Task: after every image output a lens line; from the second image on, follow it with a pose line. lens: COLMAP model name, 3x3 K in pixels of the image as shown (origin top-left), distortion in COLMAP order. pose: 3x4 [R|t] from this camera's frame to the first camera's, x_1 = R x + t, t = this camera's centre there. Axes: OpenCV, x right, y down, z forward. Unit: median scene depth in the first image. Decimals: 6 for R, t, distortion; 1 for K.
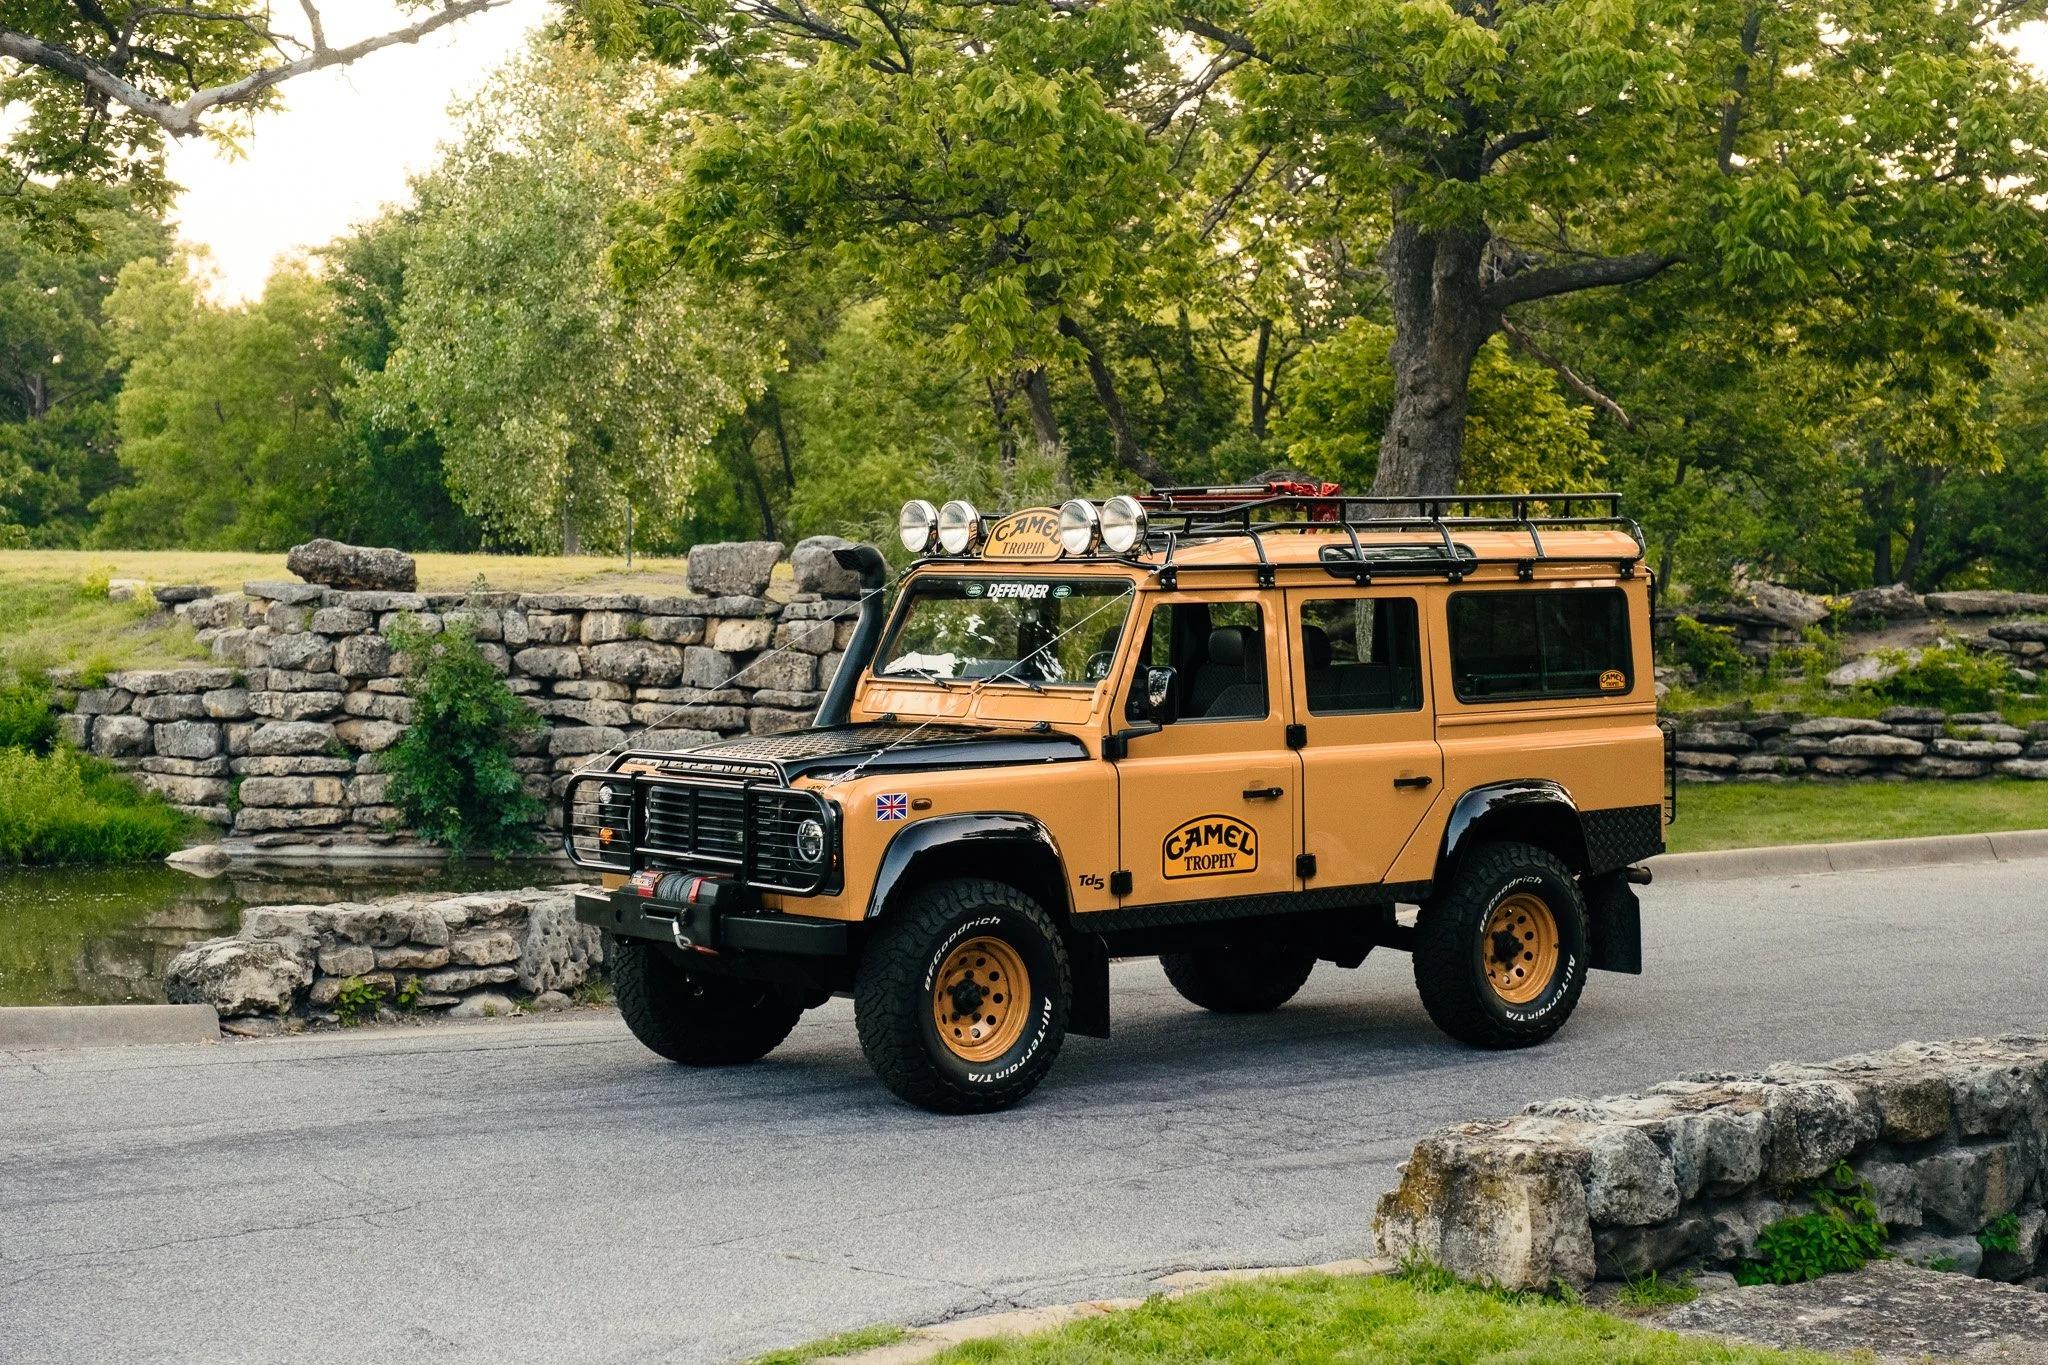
lens RADIAL K [[3653.6, 0, 1024.0], [0, 3653.6, 682.5], [0, 0, 1]] dist [0.010549, -0.003466]
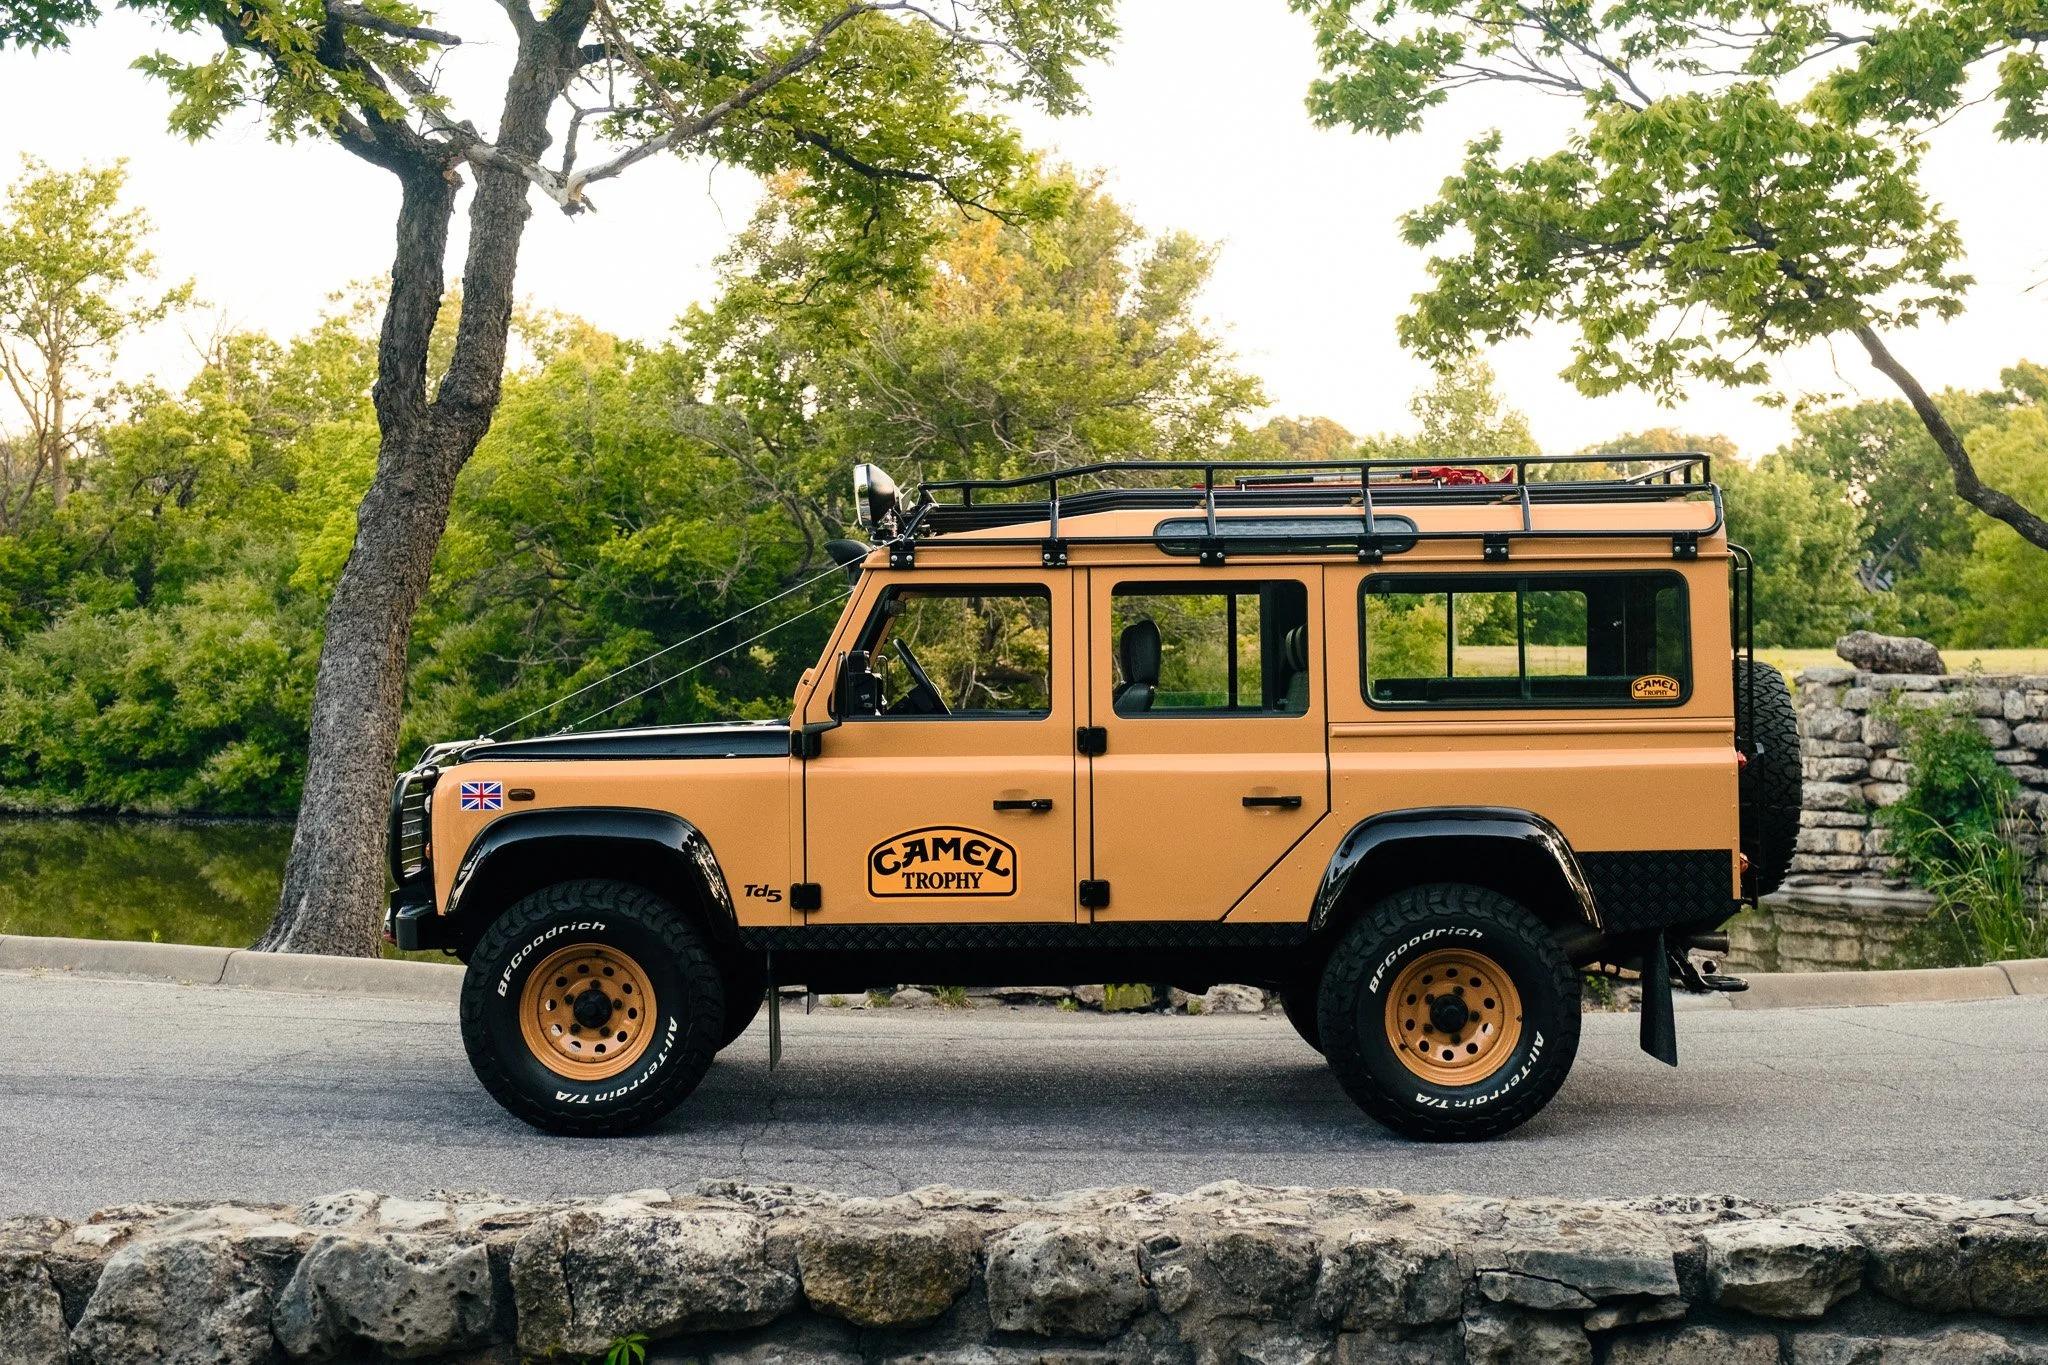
lens RADIAL K [[2615.0, 0, 1024.0], [0, 2615.0, 682.5], [0, 0, 1]] dist [0.002205, 0.019642]
pose [[0.766948, 0.002353, -0.641705, 0.431704], [-0.023881, 0.999405, -0.024878, 0.015924], [0.641265, 0.034405, 0.766548, 0.498088]]
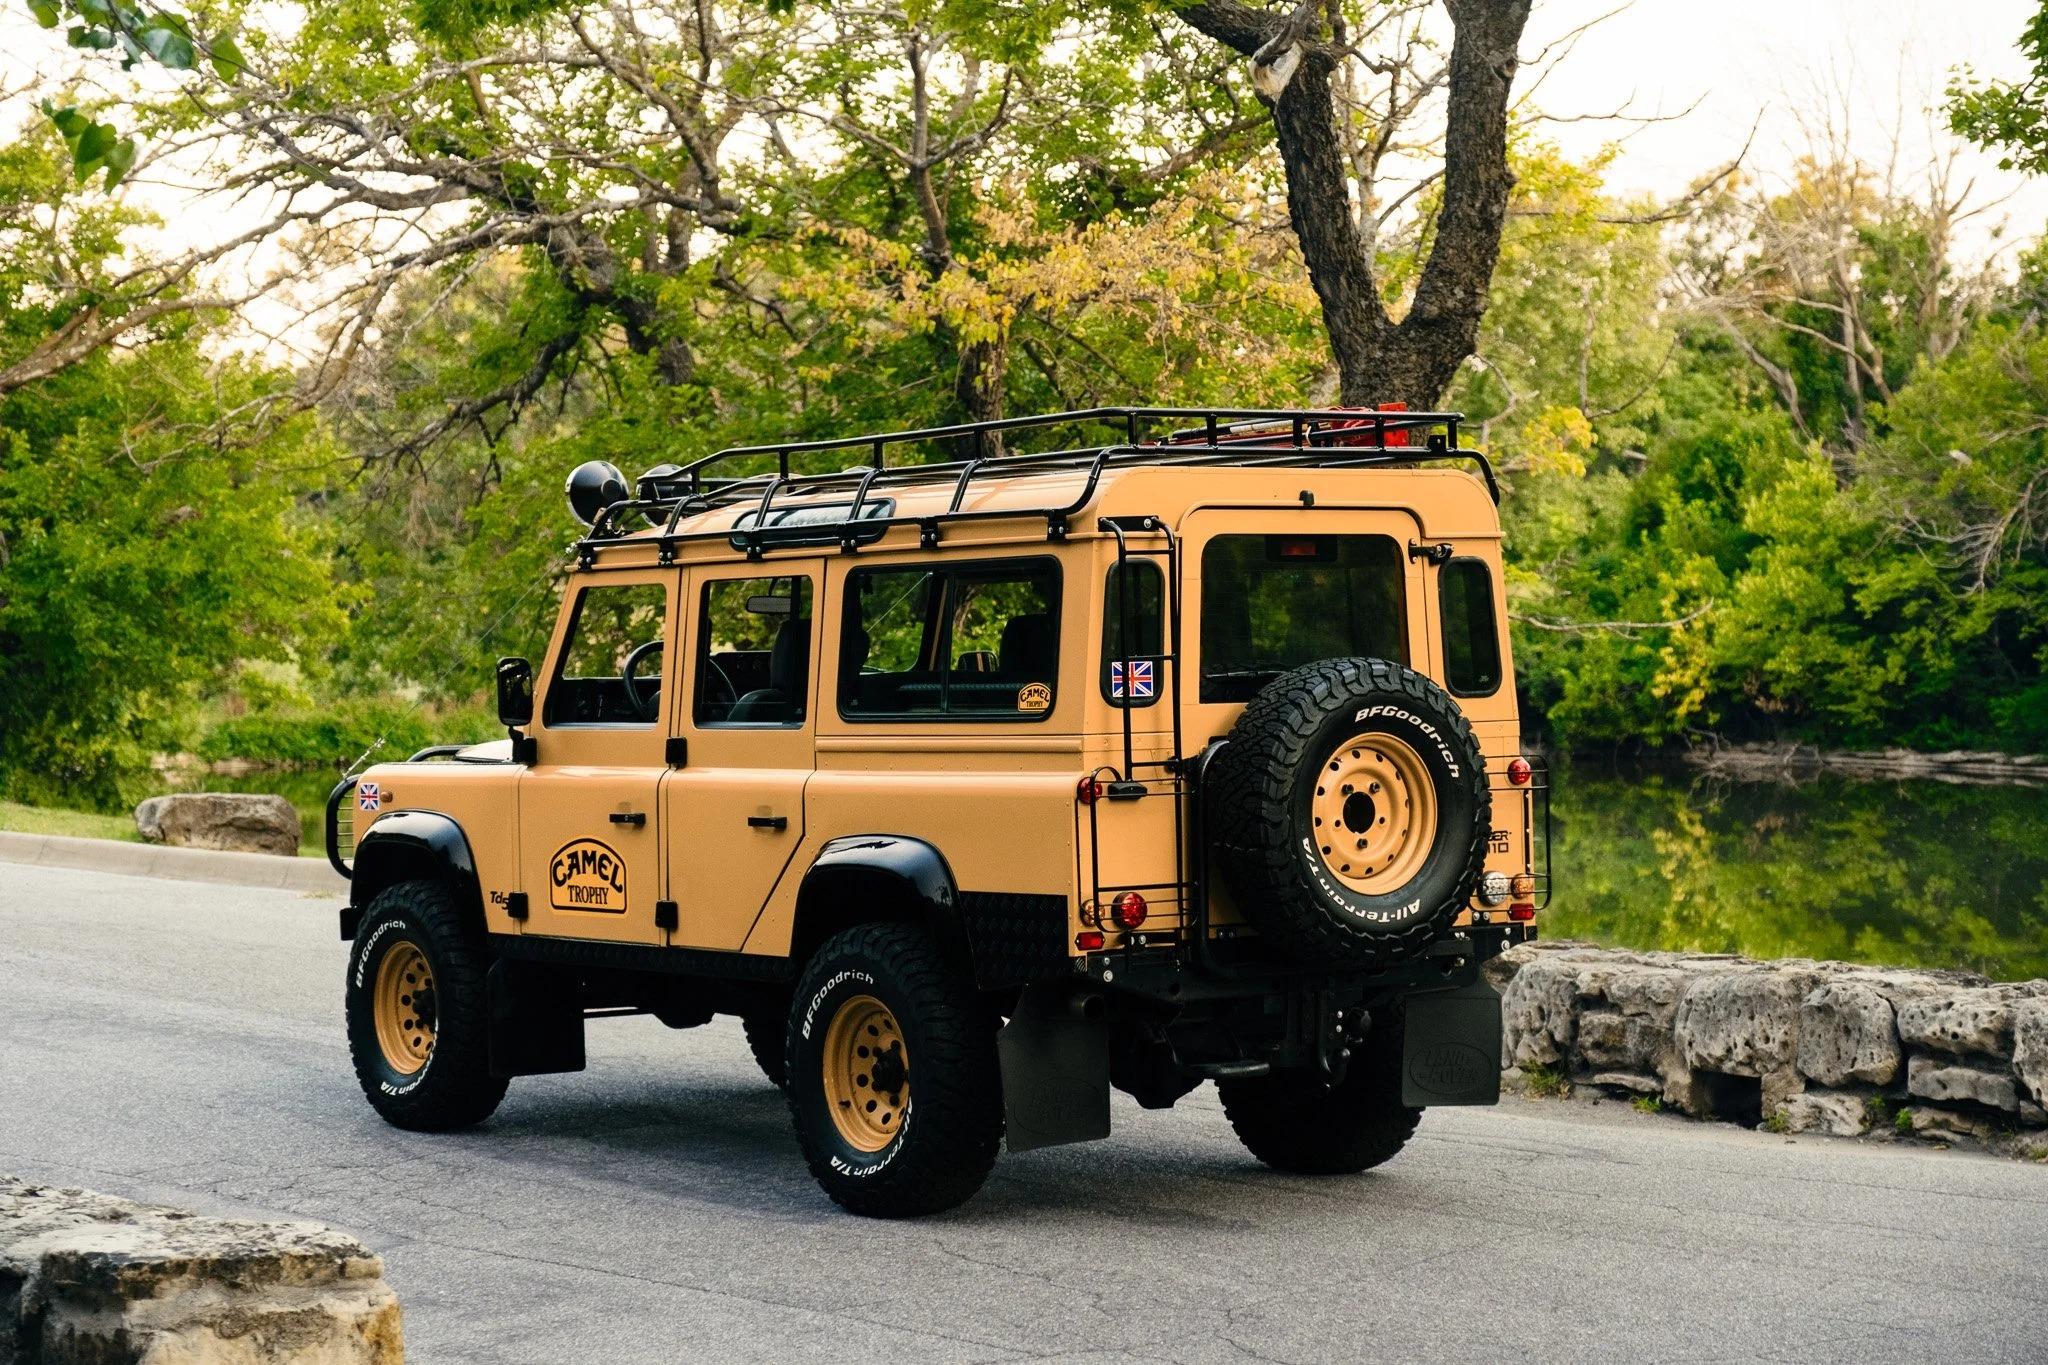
lens RADIAL K [[4397.6, 0, 1024.0], [0, 4397.6, 682.5], [0, 0, 1]] dist [0.110635, 0.129568]
pose [[-0.075111, 0.013425, -0.997085, 0.975429], [-0.022235, 0.999638, 0.015134, -0.015774], [0.996927, 0.023307, -0.074785, 1.092301]]
